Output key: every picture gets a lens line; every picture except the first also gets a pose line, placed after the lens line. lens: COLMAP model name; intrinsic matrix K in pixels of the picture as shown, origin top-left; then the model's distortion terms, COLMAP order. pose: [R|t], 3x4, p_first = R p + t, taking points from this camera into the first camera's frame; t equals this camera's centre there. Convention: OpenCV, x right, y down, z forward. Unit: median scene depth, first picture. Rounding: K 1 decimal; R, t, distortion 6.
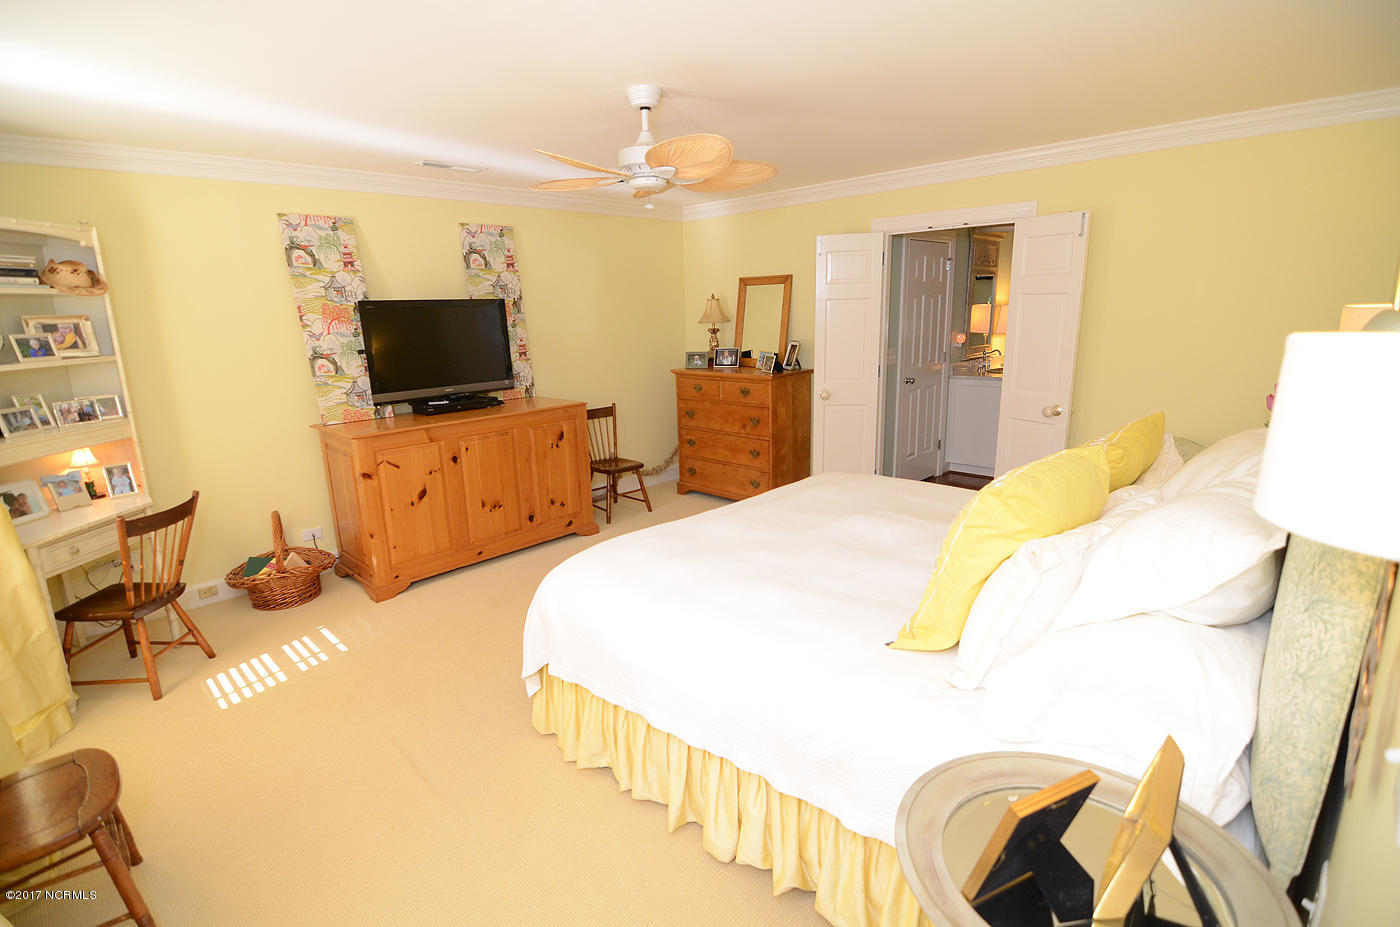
lens RADIAL K [[679.4, 0, 694.6], [0, 679.4, 470.1], [0, 0, 1]] dist [-0.003909, -0.009259]
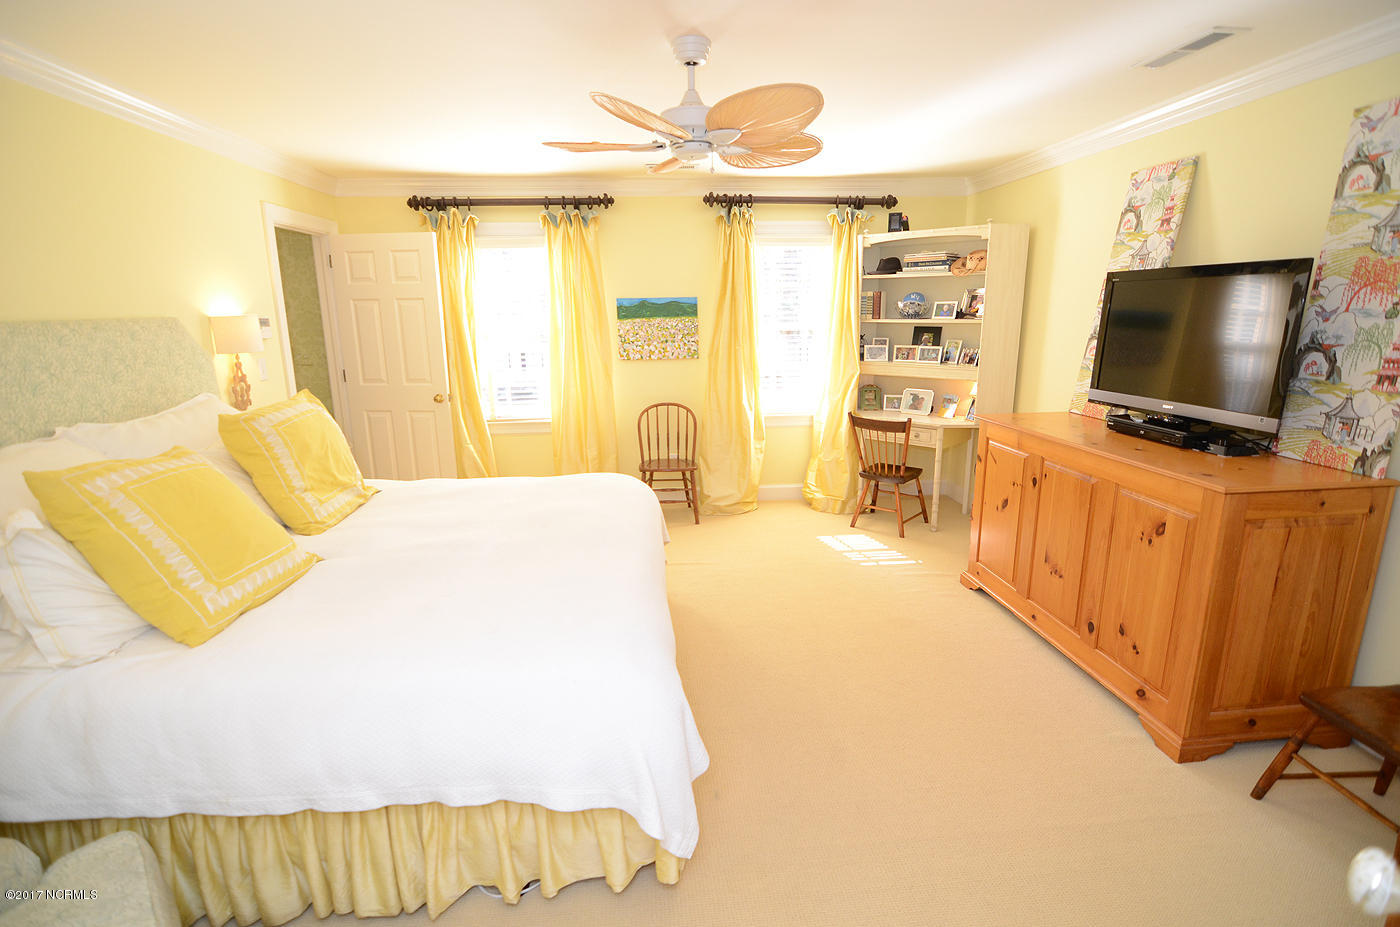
lens RADIAL K [[679.4, 0, 694.6], [0, 679.4, 470.1], [0, 0, 1]] dist [-0.003909, -0.009259]
pose [[-0.654703, 0.203718, -0.727917, 0.408941], [-0.151700, 0.907993, 0.390557, -0.242801], [0.740508, 0.366124, -0.563562, 1.035606]]
